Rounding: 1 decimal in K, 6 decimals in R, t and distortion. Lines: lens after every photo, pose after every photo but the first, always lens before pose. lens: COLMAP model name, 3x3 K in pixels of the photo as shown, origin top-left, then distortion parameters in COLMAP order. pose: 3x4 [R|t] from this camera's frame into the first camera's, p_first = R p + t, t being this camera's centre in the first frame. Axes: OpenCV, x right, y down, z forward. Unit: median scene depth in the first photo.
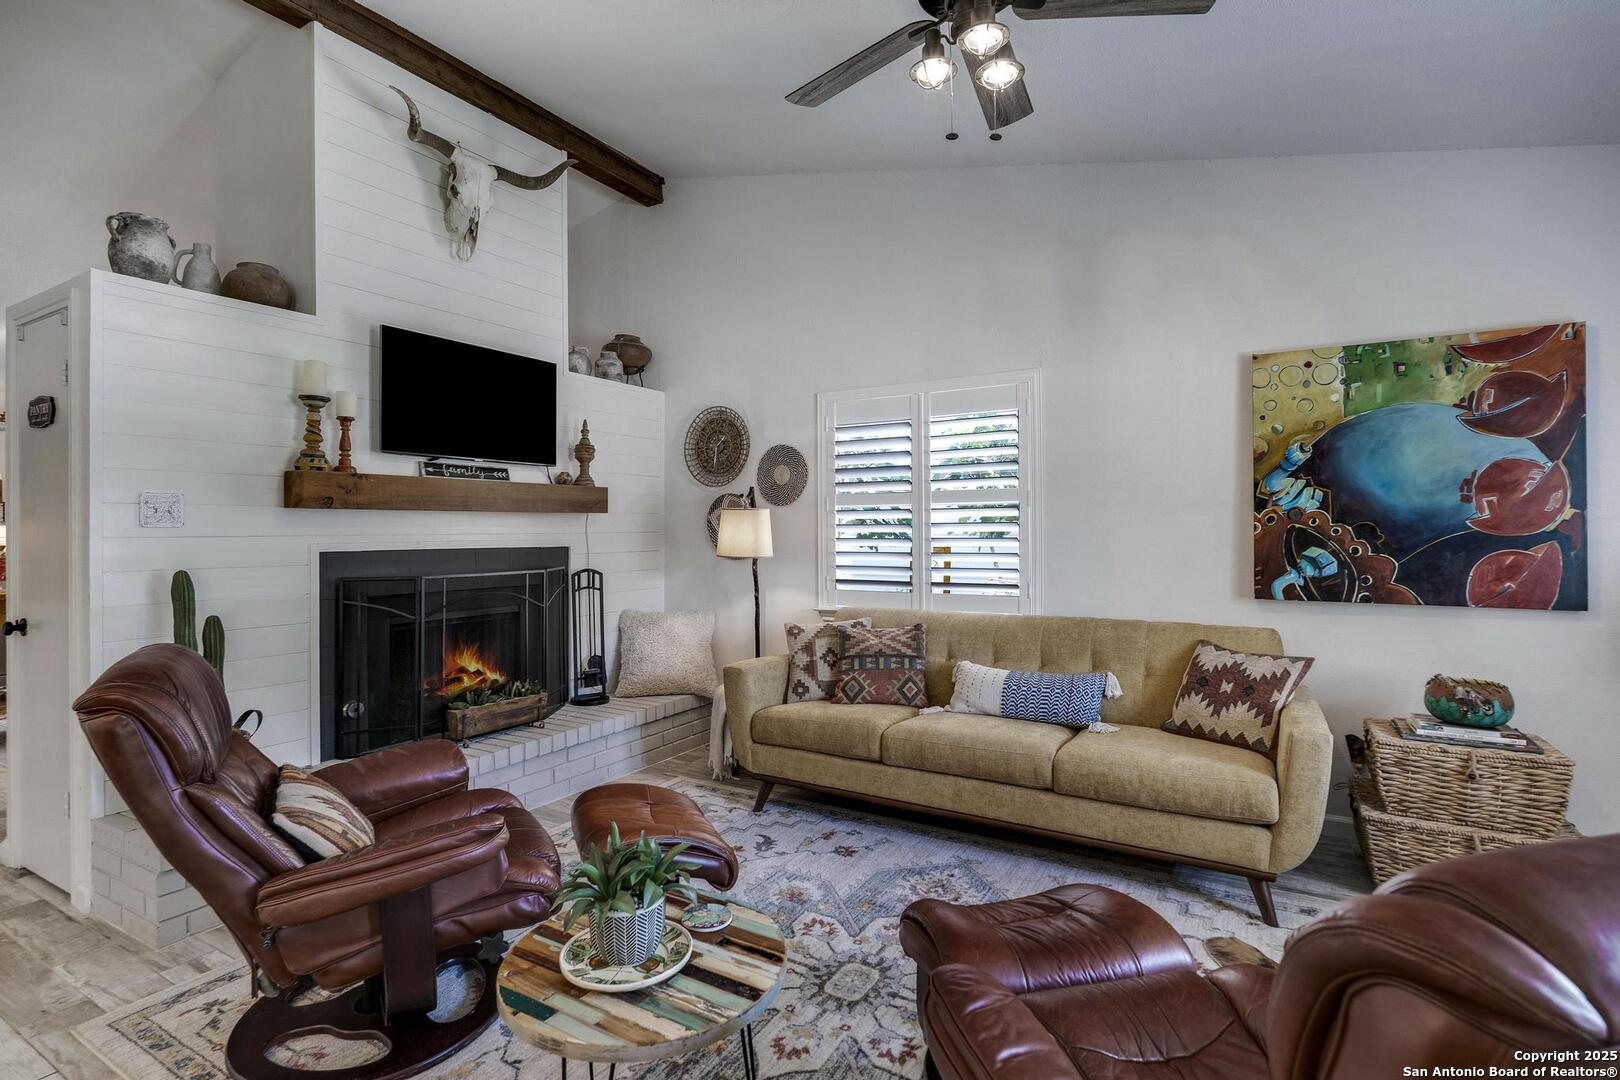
lens RADIAL K [[791.7, 0, 809.1], [0, 791.7, 514.7], [0, 0, 1]] dist [-0.001868, -0.000399]
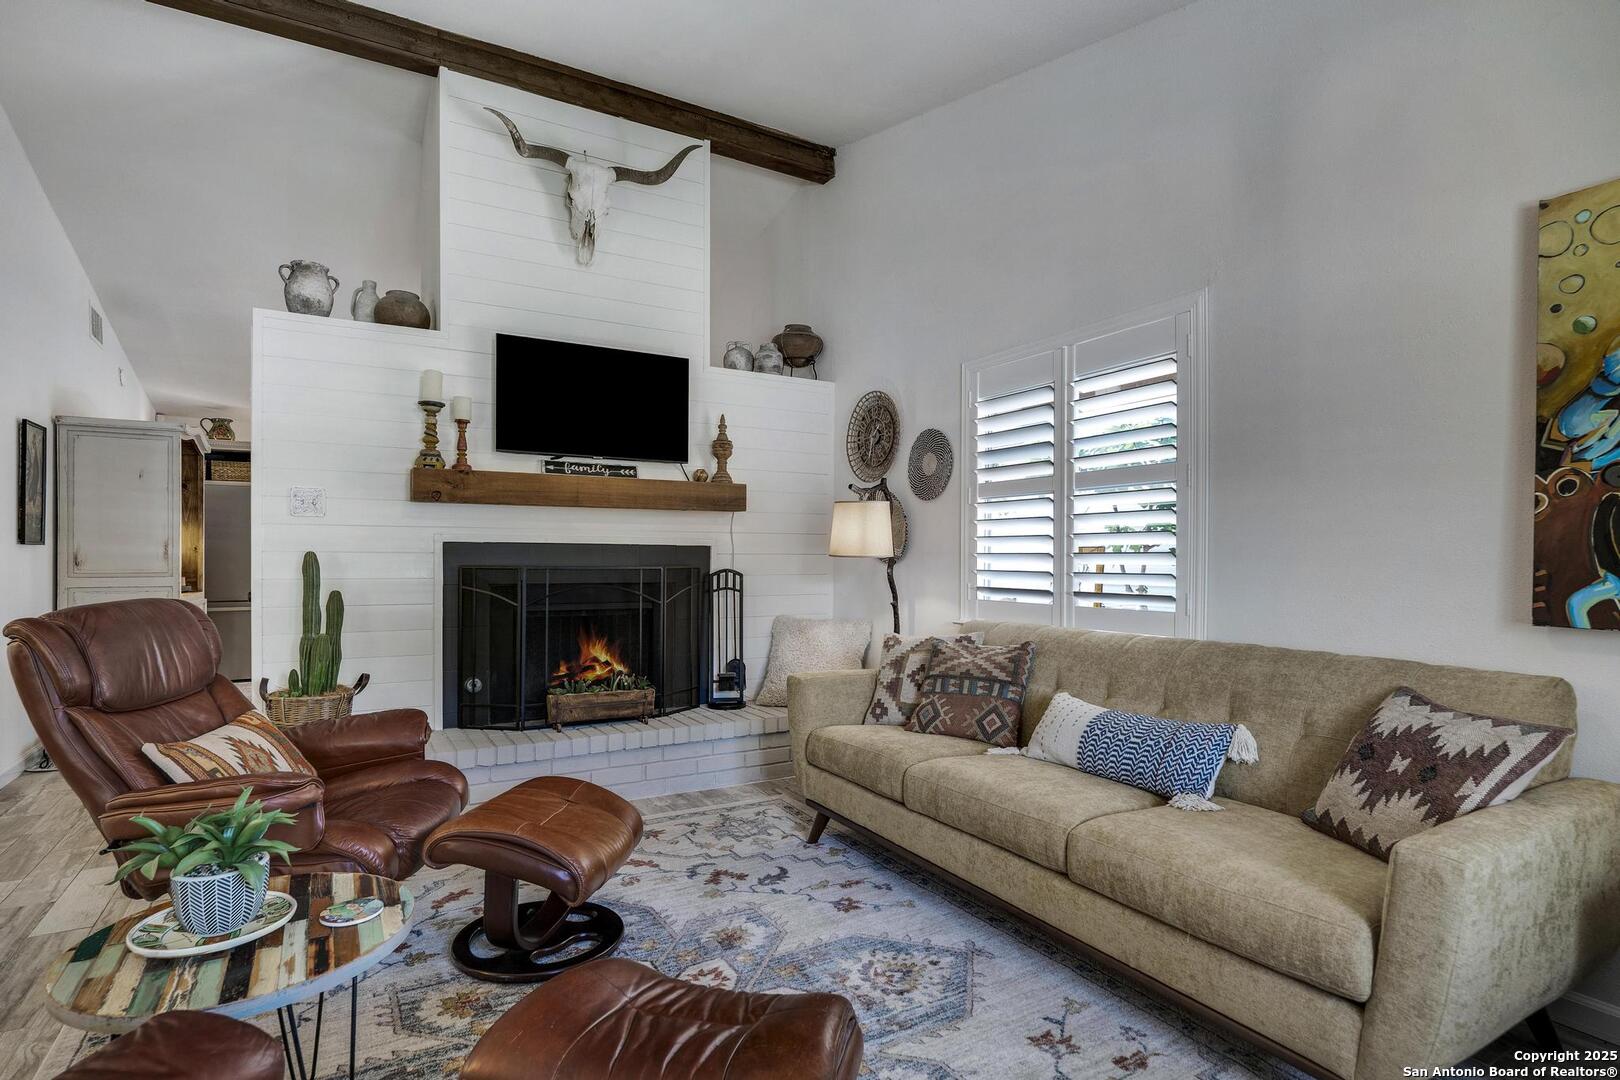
lens RADIAL K [[825.1, 0, 804.6], [0, 825.1, 550.2], [0, 0, 1]] dist [0.000169, -0.000811]
pose [[0.876307, 0.005670, -0.481719, 0.350150], [0.000273, 0.999925, 0.012267, 0.039888], [0.481753, -0.010881, 0.876240, 0.196643]]
